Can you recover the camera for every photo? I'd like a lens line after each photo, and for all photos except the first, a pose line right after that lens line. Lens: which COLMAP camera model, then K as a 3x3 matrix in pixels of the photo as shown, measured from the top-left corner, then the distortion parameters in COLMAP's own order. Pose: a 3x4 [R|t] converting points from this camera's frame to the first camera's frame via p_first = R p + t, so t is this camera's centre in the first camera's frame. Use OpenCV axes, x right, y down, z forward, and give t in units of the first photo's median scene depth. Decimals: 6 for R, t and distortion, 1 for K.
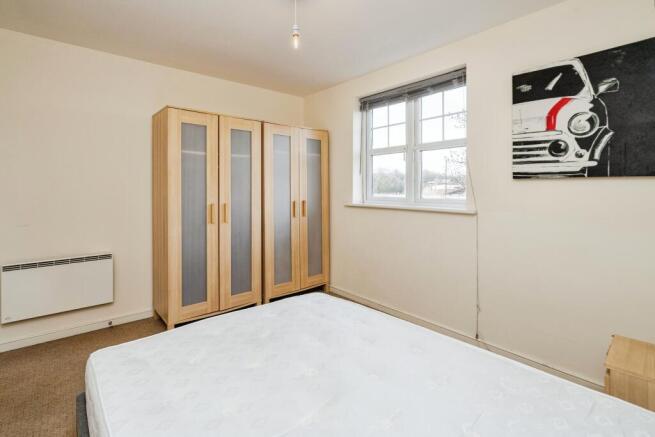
lens RADIAL K [[311.4, 0, 312.3], [0, 311.4, 186.7], [0, 0, 1]] dist [-0.001145, -0.000242]
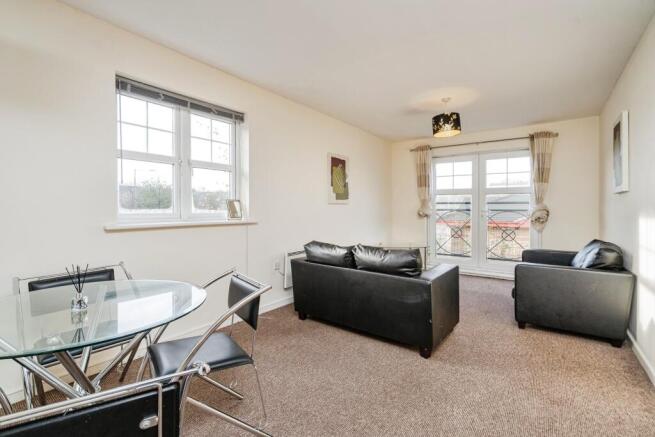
lens RADIAL K [[304.7, 0, 327.1], [0, 304.7, 207.1], [0, 0, 1]] dist [0.000277, 0.000014]
pose [[-0.235589, -0.003955, 0.971845, -0.703321], [-0.014875, 0.999889, 0.000463, 0.008059], [-0.971739, -0.014347, -0.235622, 0.792488]]
